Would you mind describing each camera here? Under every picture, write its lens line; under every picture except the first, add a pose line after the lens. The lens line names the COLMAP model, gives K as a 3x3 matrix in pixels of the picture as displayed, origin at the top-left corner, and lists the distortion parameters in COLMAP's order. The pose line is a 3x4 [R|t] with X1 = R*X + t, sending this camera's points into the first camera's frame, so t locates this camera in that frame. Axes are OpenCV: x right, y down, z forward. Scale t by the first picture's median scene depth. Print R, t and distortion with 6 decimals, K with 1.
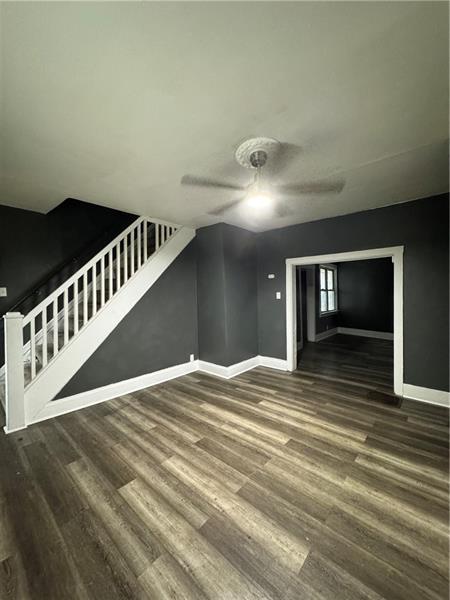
lens RADIAL K [[238.8, 0, 224.5], [0, 238.8, 299.0], [0, 0, 1]] dist [-0.000559, 0.000127]
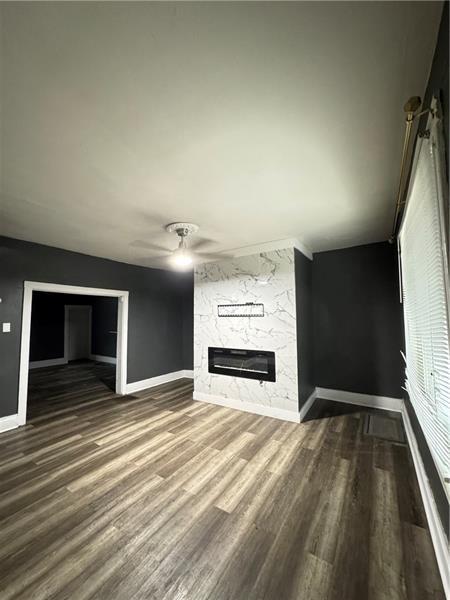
lens RADIAL K [[238.8, 0, 224.5], [0, 238.8, 299.0], [0, 0, 1]] dist [-0.000559, 0.000127]
pose [[-0.151575, 0.088044, 0.984517, -1.084358], [0.027155, 0.996020, -0.084892, -0.037418], [-0.988073, 0.013867, -0.153363, 0.813475]]
